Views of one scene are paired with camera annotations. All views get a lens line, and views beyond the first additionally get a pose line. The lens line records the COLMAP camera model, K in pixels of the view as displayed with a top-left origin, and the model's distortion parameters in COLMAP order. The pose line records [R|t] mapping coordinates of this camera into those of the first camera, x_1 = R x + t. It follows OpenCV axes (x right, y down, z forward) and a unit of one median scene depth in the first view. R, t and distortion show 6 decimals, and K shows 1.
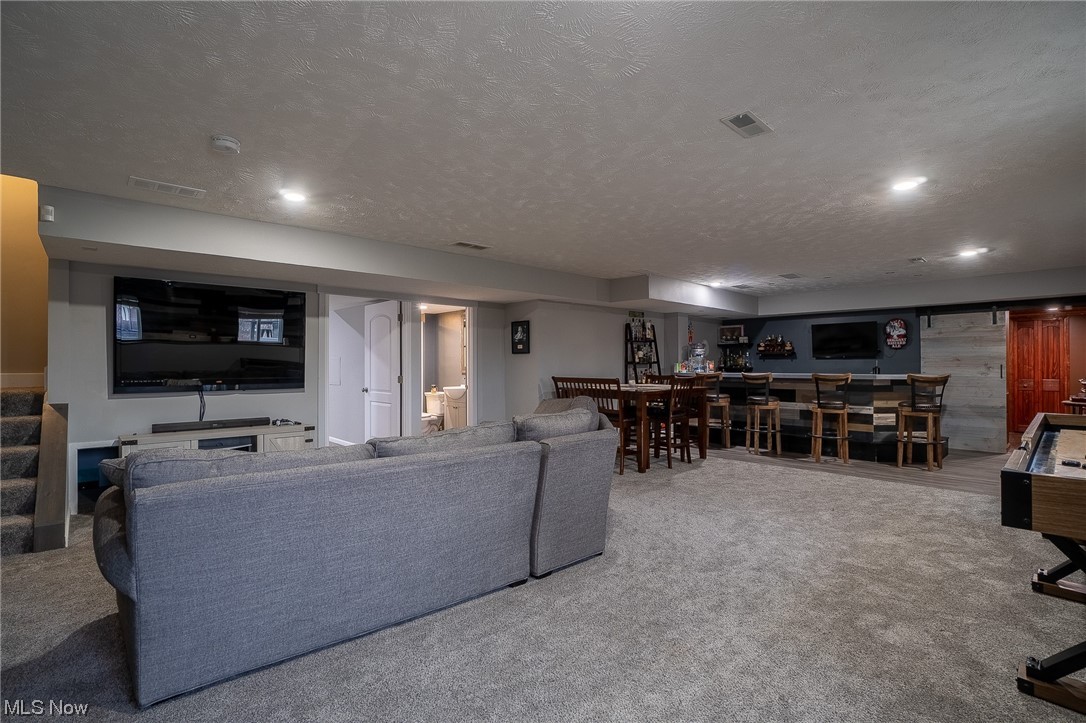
lens RADIAL K [[493.7, 0, 543.0], [0, 493.7, 361.5], [0, 0, 1]] dist [-0.069377, 0.027698]
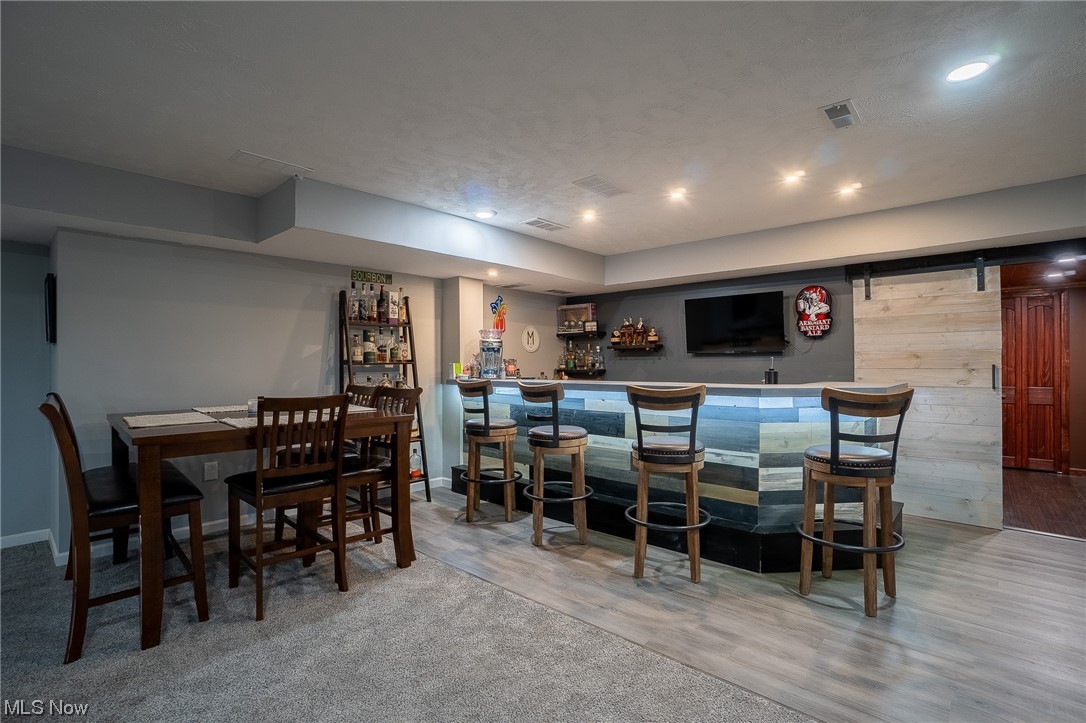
lens RADIAL K [[493.7, 0, 543.0], [0, 493.7, 361.5], [0, 0, 1]] dist [-0.069377, 0.027698]
pose [[0.995906, -0.001086, 0.090390, 0.357026], [0.001045, 0.999999, 0.000503, 0.001656], [-0.090391, -0.000406, 0.995906, 0.445598]]
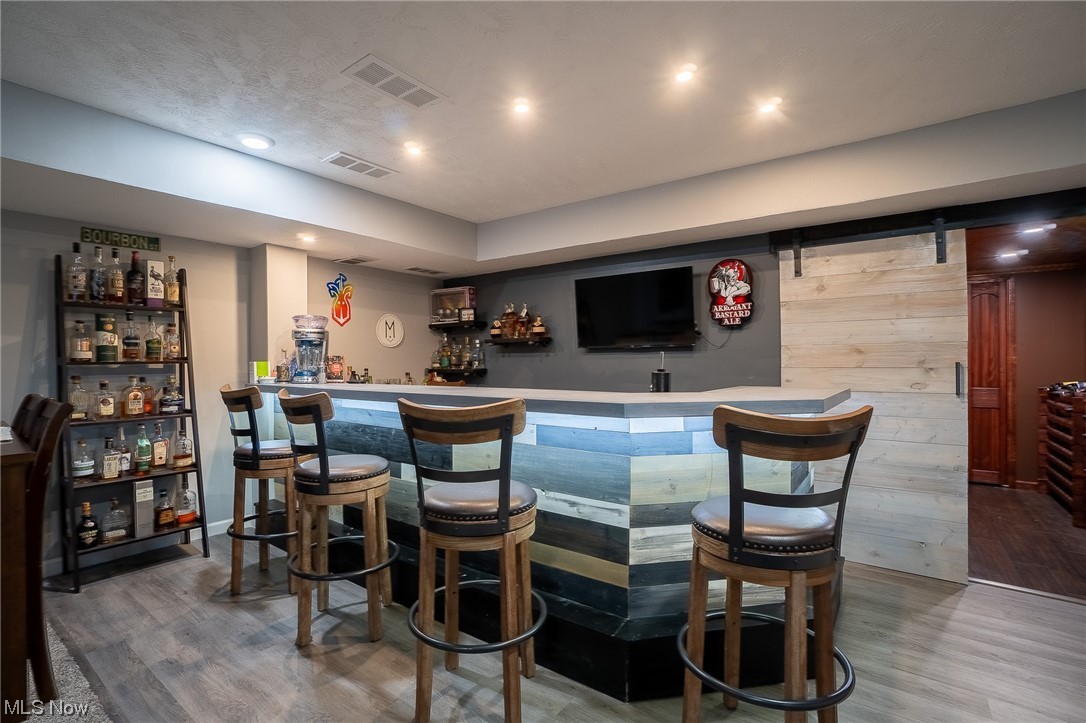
lens RADIAL K [[493.7, 0, 543.0], [0, 493.7, 361.5], [0, 0, 1]] dist [-0.069377, 0.027698]
pose [[0.980864, -0.004024, 0.194653, 0.478183], [0.002988, 0.999980, 0.005616, 0.002070], [-0.194672, -0.004927, 0.980856, 0.590365]]
